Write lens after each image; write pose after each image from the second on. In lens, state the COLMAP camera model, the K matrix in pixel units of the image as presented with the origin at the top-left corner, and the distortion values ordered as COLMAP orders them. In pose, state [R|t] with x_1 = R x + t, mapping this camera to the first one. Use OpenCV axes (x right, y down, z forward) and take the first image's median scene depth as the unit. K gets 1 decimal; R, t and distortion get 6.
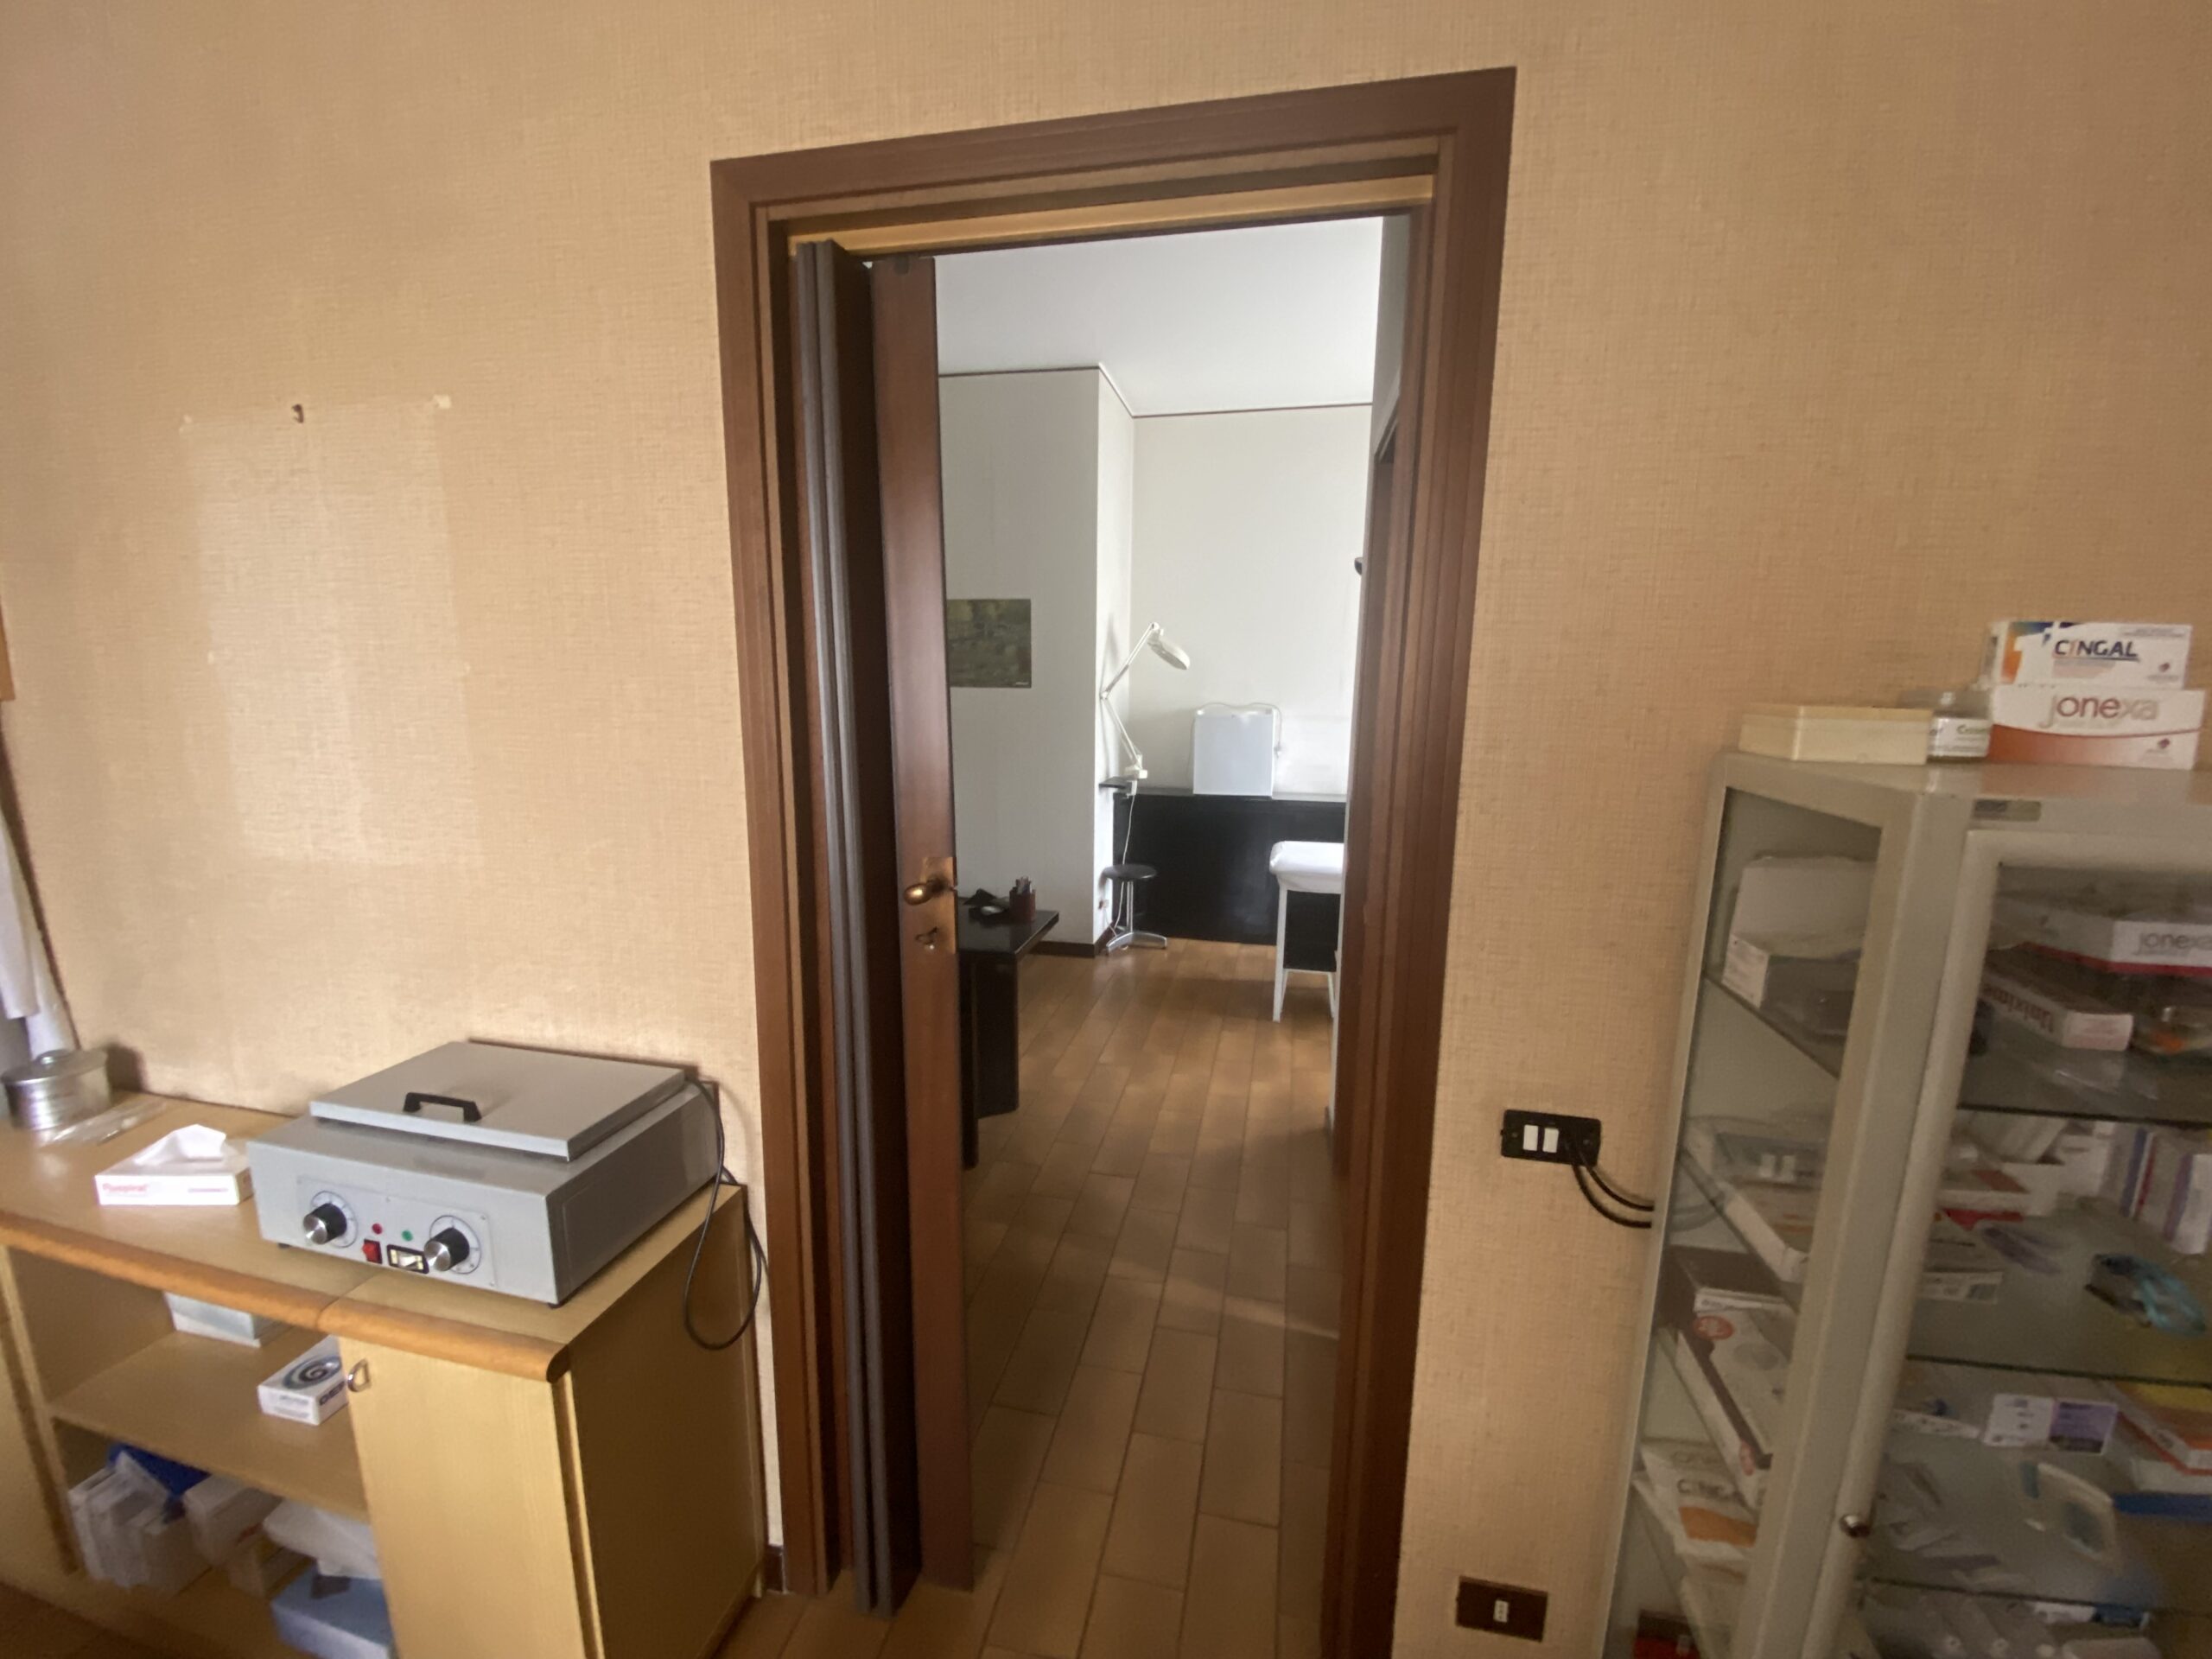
lens RADIAL K [[892.2, 0, 1117.2], [0, 892.2, 832.5], [0, 0, 1]] dist [0.003776, -0.009992]
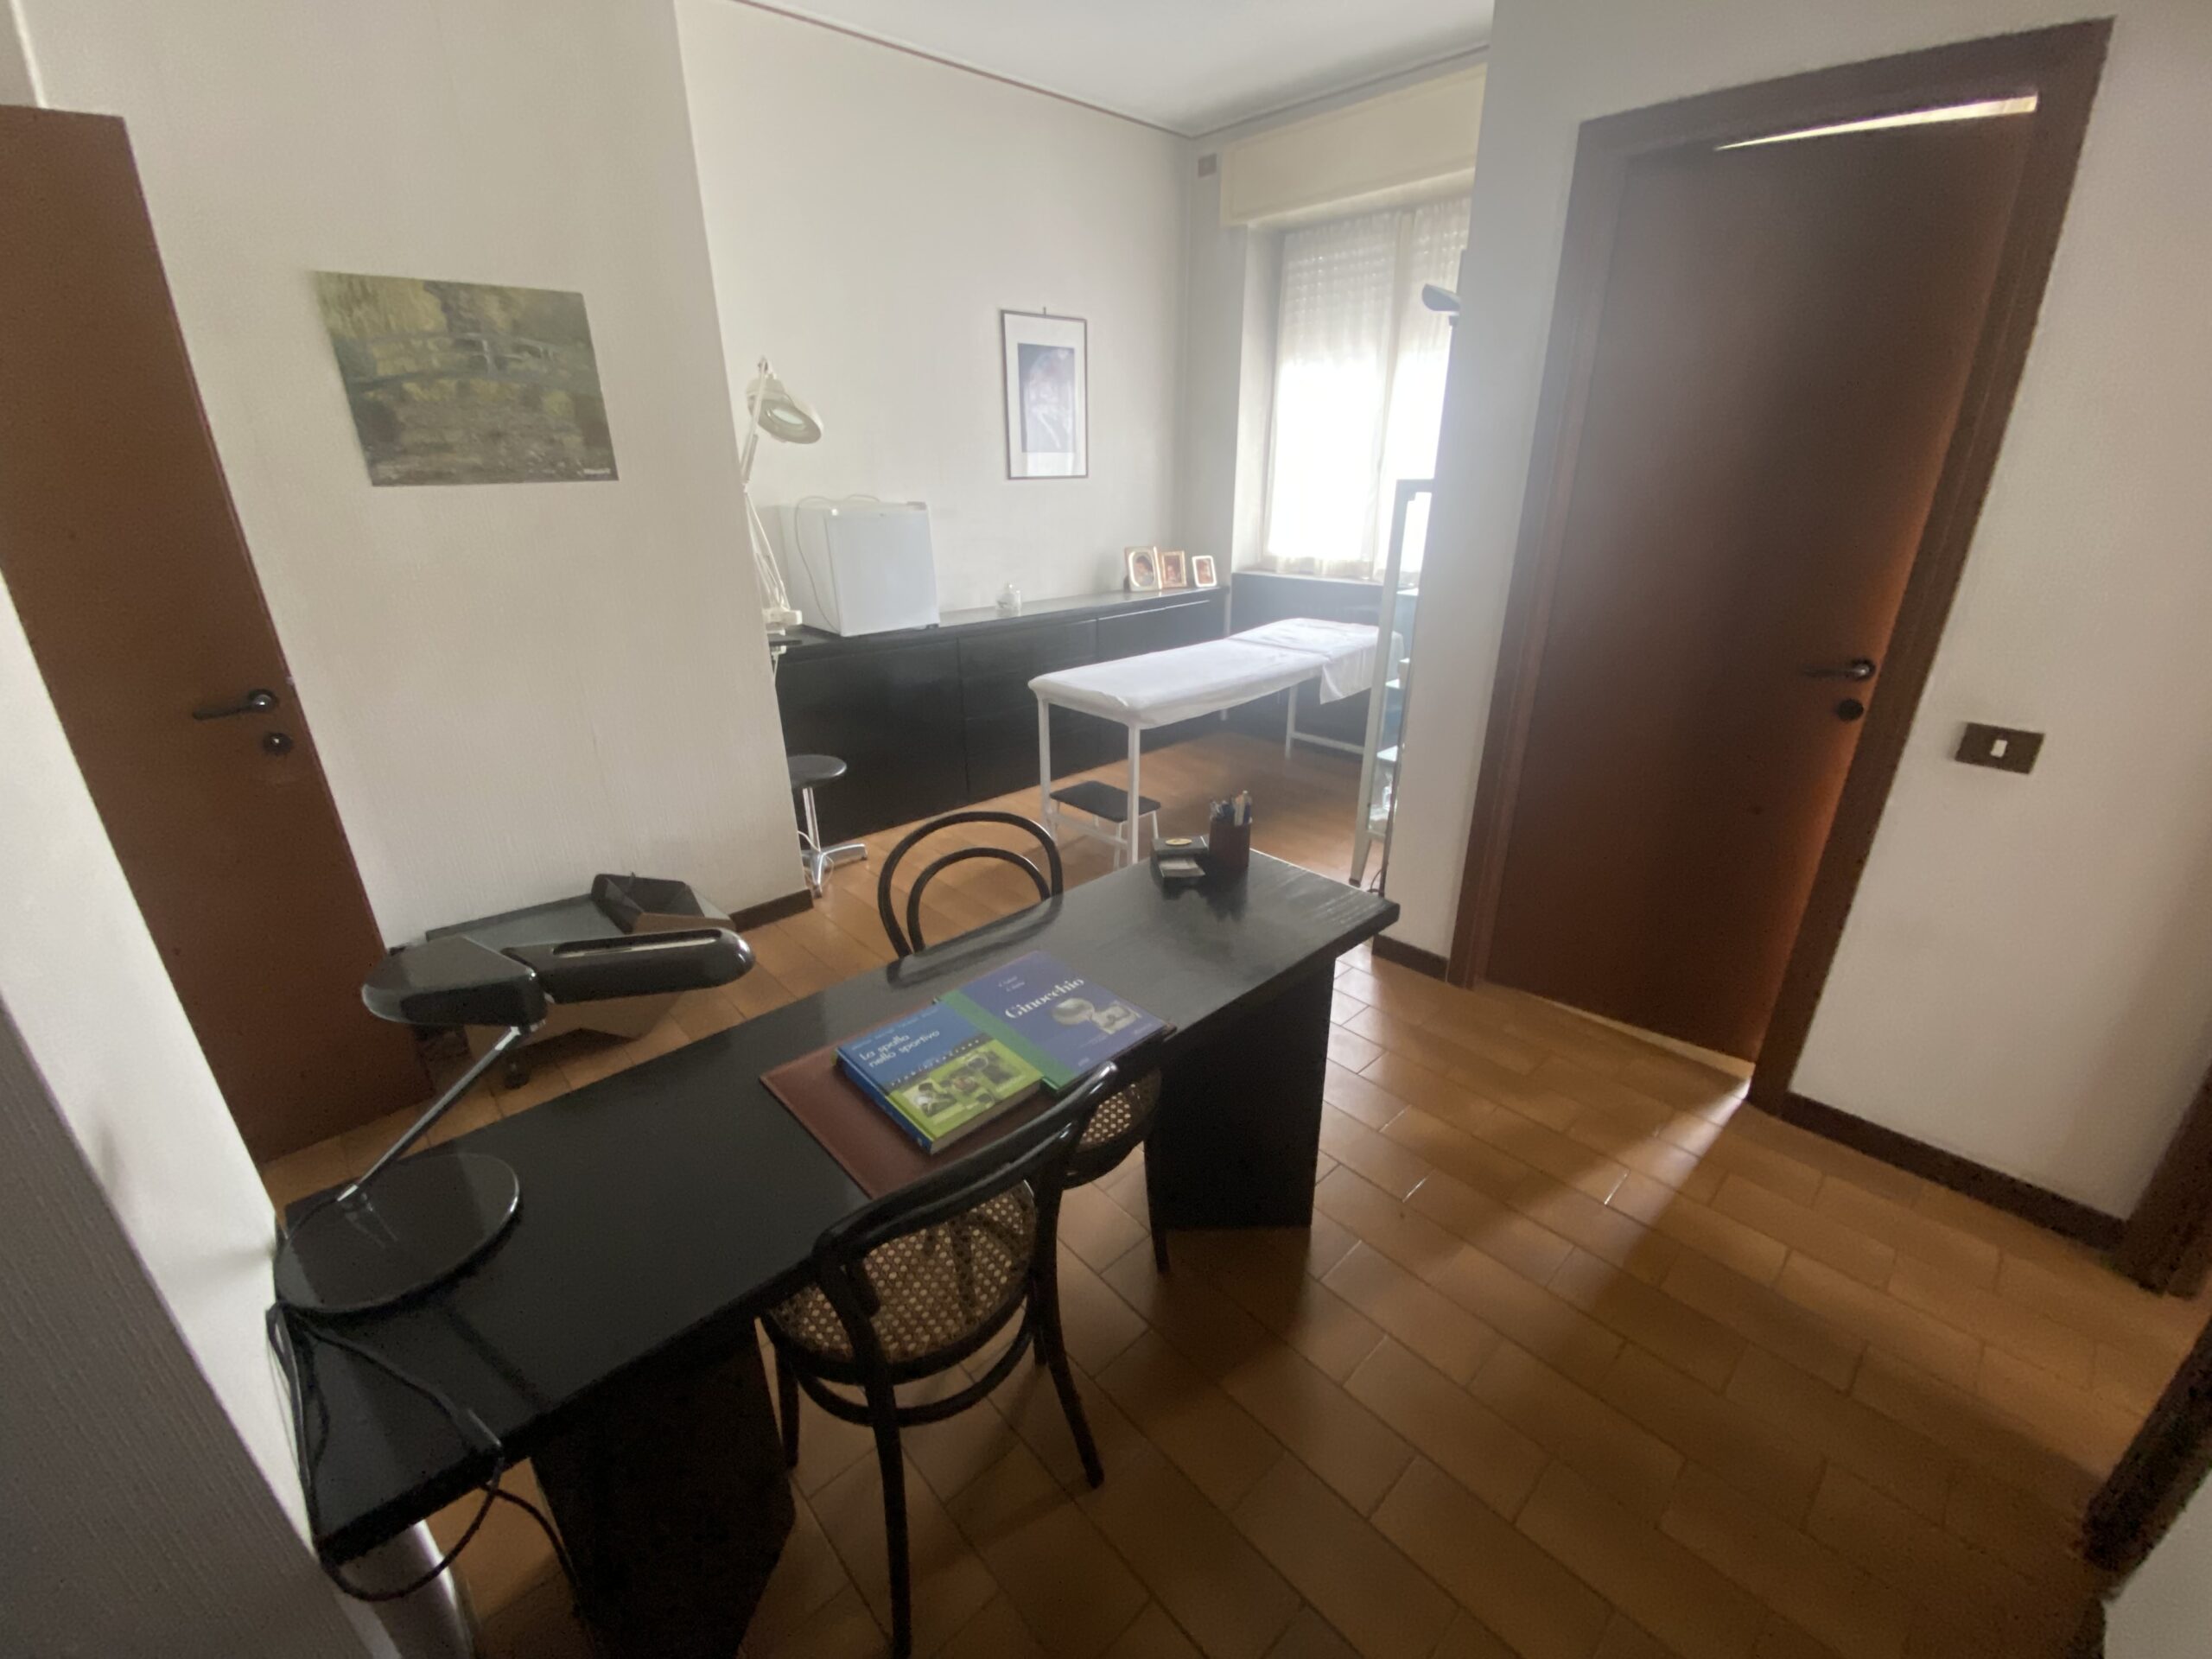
lens RADIAL K [[892.2, 0, 1131.1], [0, 892.2, 826.0], [0, 0, 1]] dist [0.003776, -0.009992]
pose [[0.572171, -0.313628, 0.757798, -1.440899], [0.148389, 0.948331, 0.280444, -0.266360], [-0.806598, -0.048013, 0.589147, 1.620601]]
